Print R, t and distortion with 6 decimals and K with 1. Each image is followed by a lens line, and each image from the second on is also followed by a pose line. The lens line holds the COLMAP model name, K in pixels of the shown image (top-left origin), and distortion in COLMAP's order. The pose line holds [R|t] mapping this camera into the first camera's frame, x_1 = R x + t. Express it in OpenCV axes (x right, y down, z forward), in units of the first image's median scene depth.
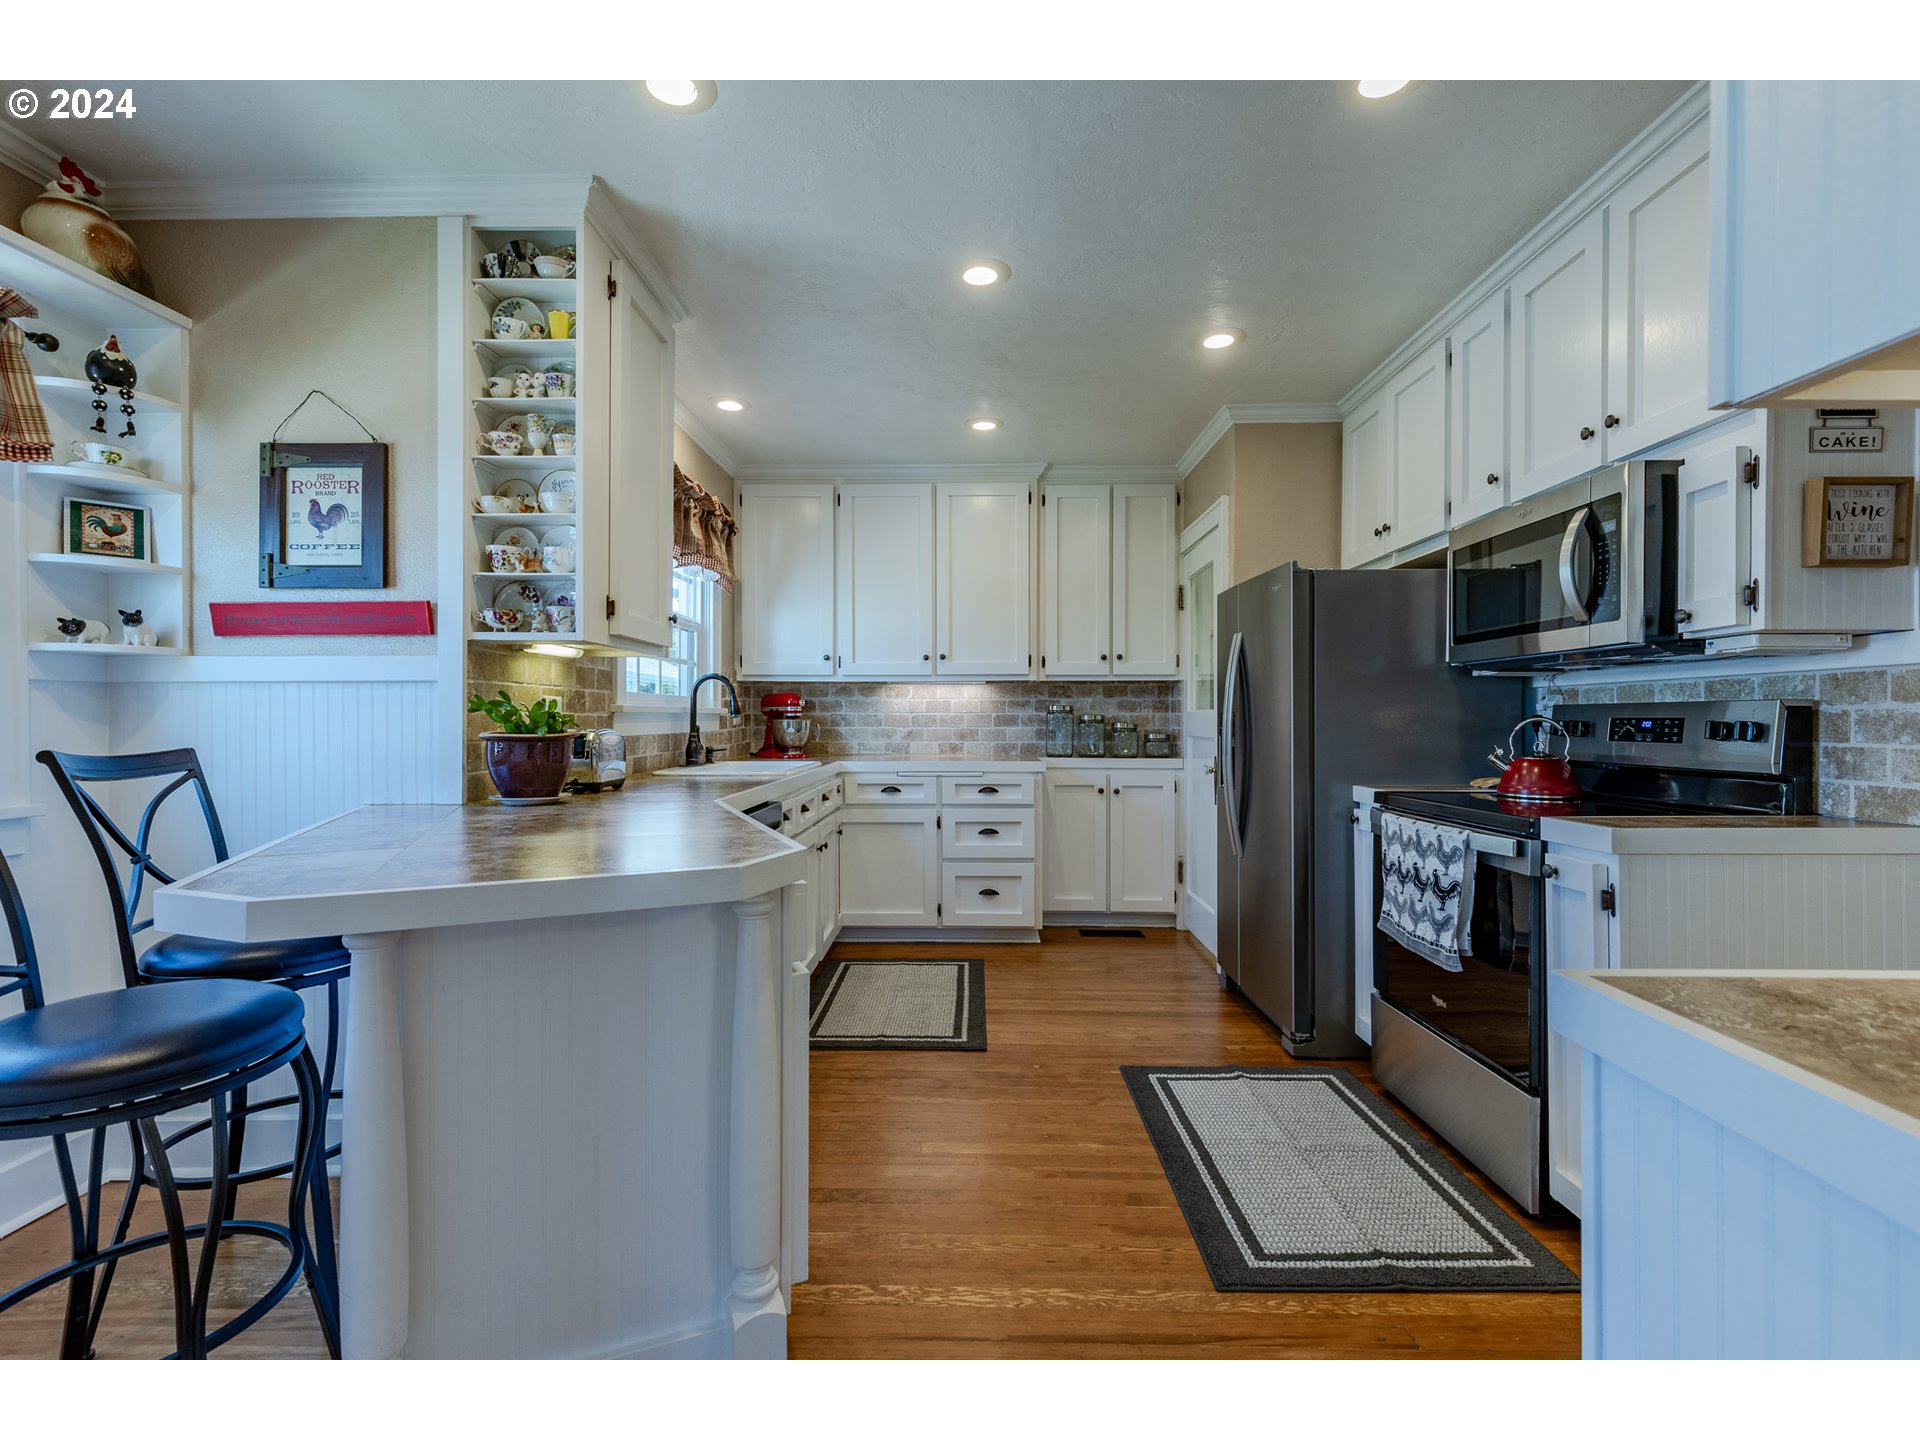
lens RADIAL K [[901.2, 0, 970.2], [0, 901.2, 720.2], [0, 0, 1]] dist [-0.005439, -0.000575]
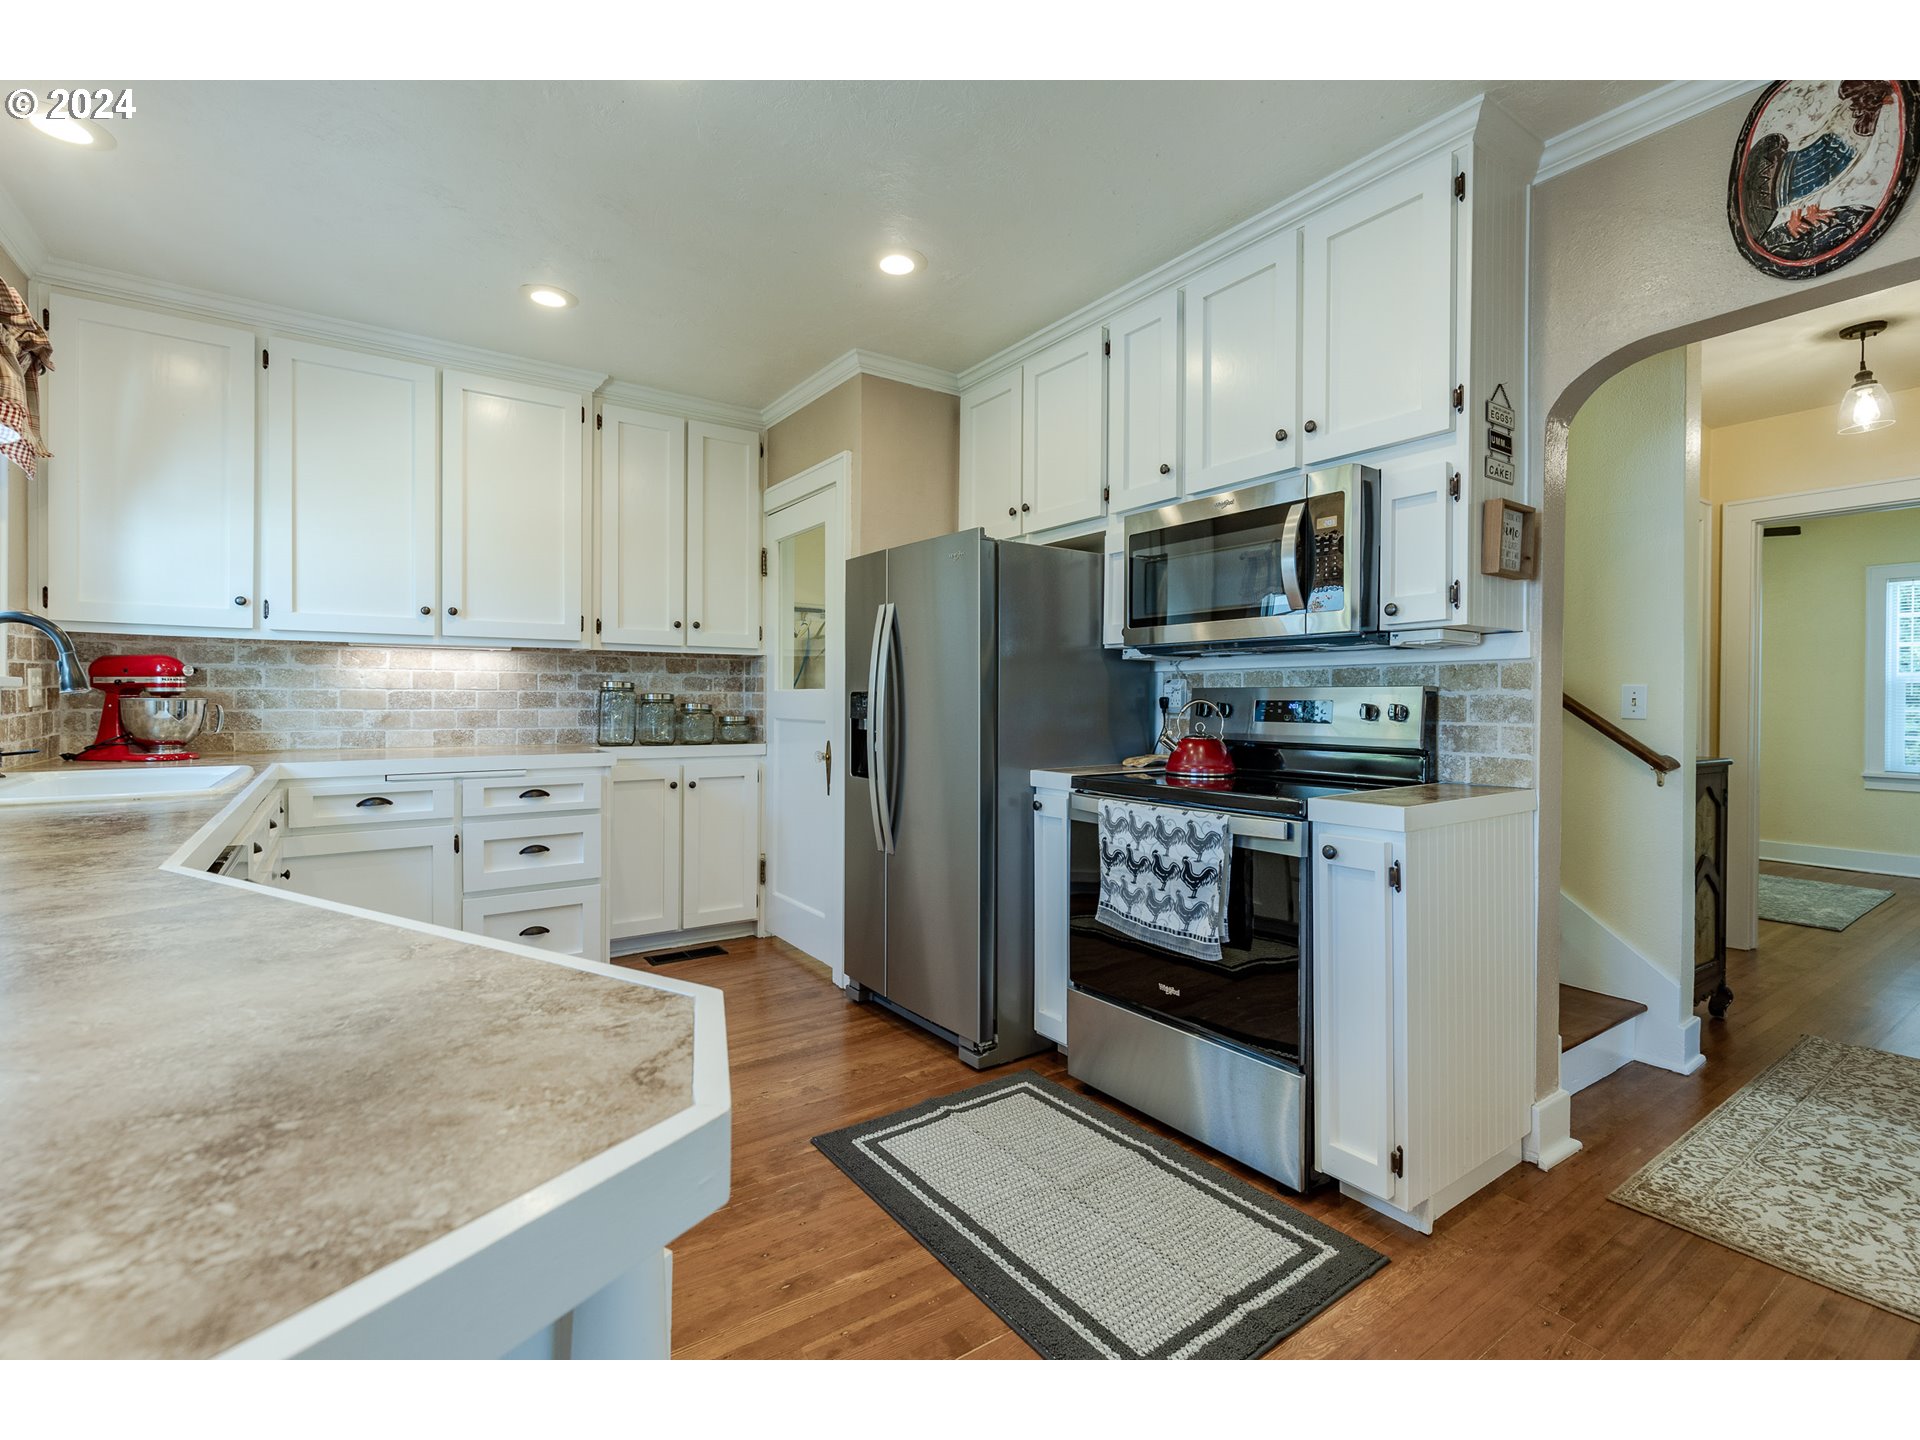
lens RADIAL K [[867.5, 0, 982.1], [0, 867.5, 699.9], [0, 0, 1]] dist [0.004204, -0.000280]
pose [[0.798558, 0.002989, 0.601911, -0.120191], [-0.003441, 0.999994, -0.000400, -0.000939], [-0.601908, -0.001752, 0.798563, 0.208889]]
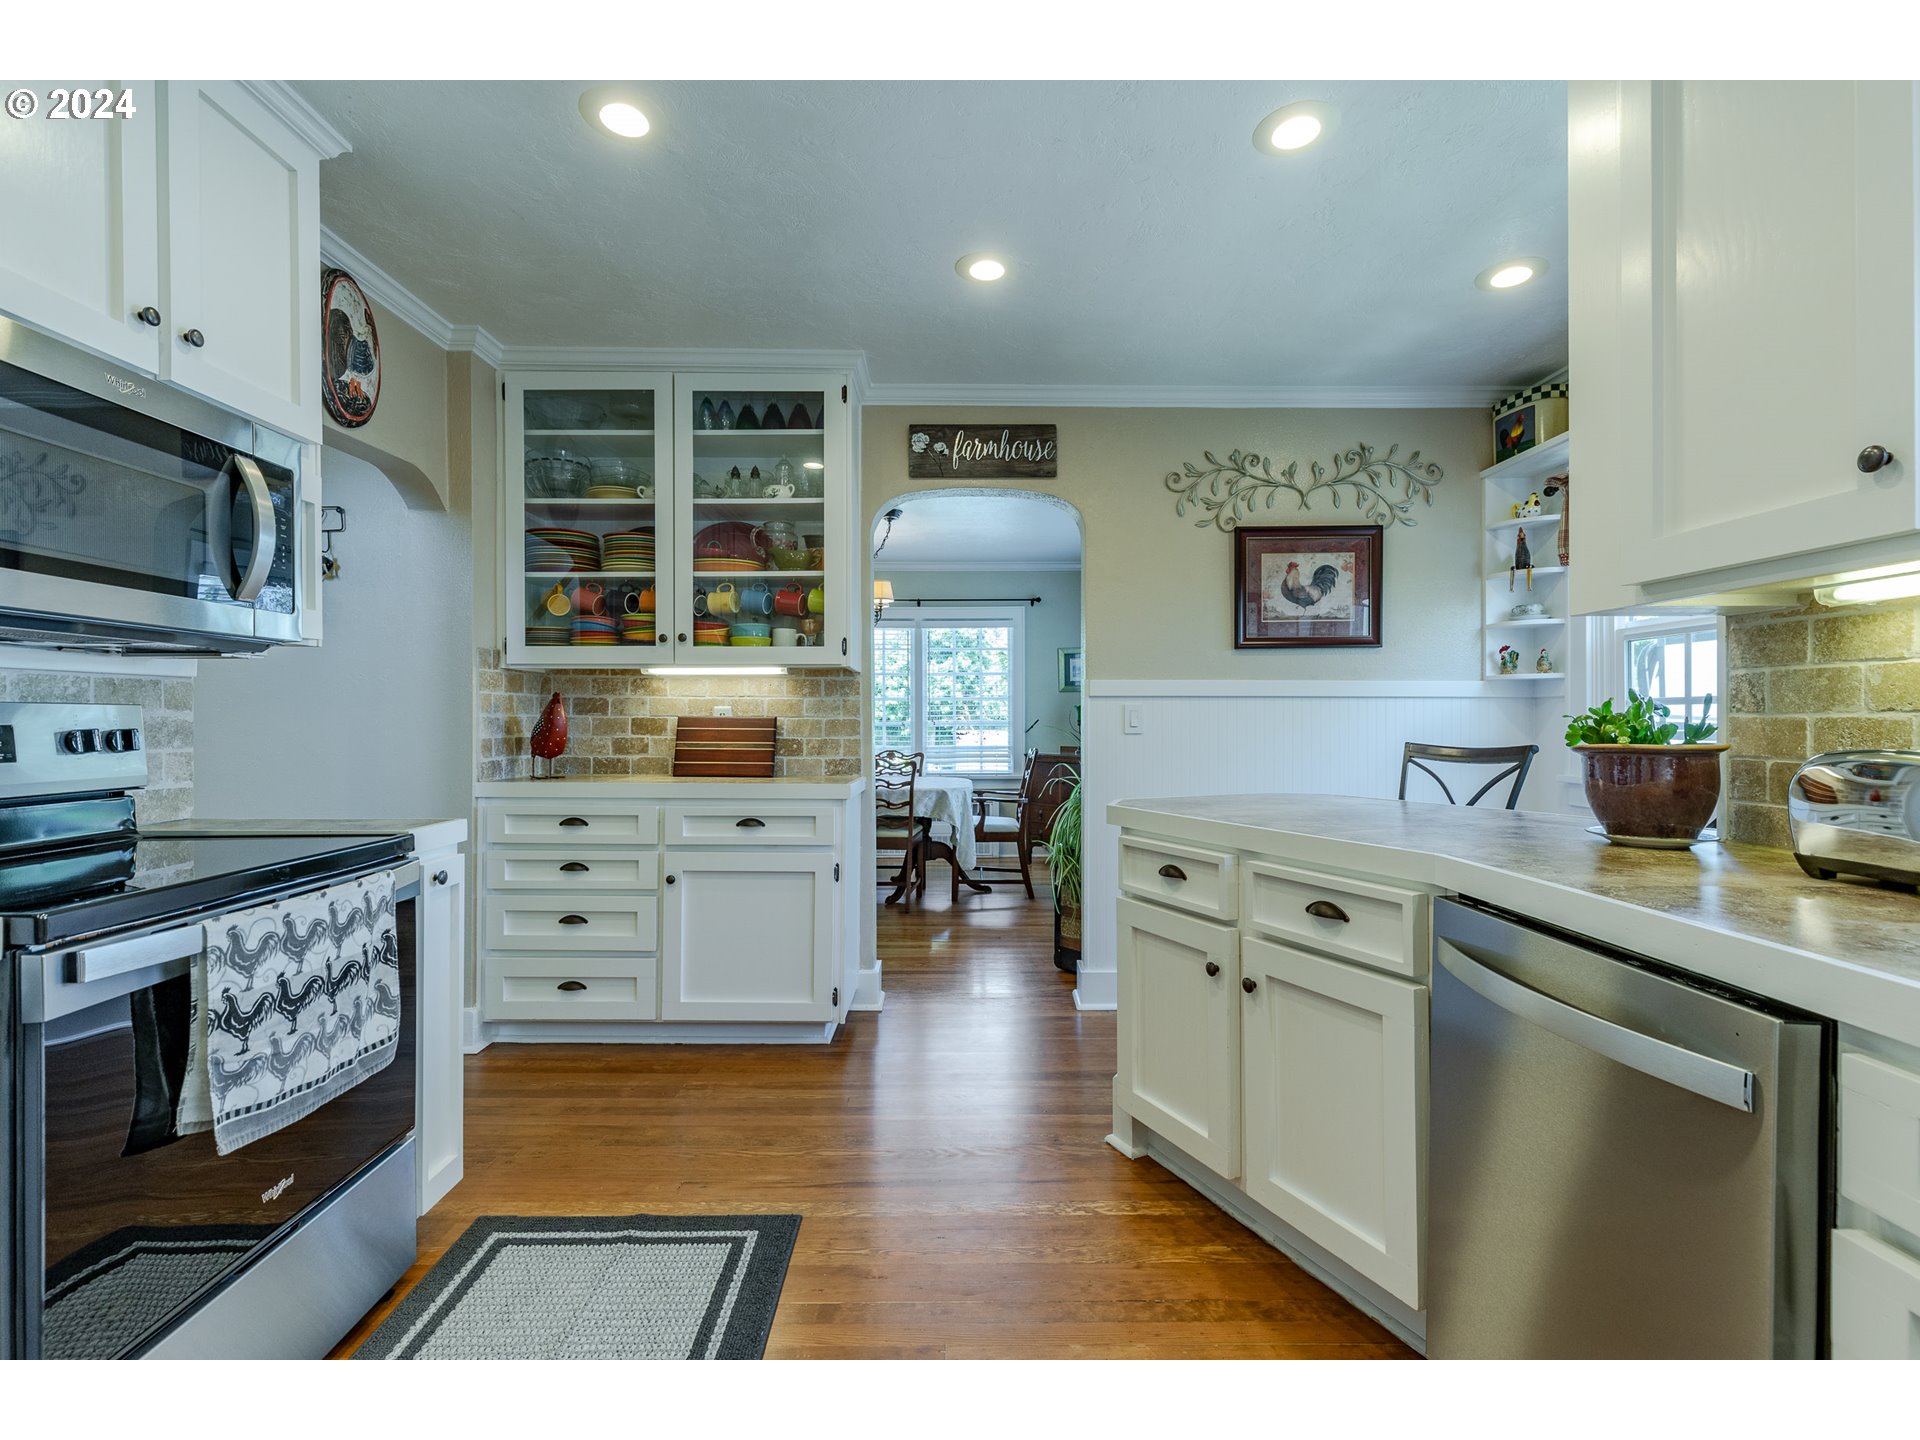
lens RADIAL K [[821.9, 0, 960.0], [0, 821.9, 720.0], [0, 0, 1]] dist [-0.000726, -0.000057]
pose [[-0.999900, 0.001499, -0.014089, 0.036629], [0.001491, 0.999999, 0.000603, -0.003232], [0.014089, 0.000582, -0.999901, 0.888699]]
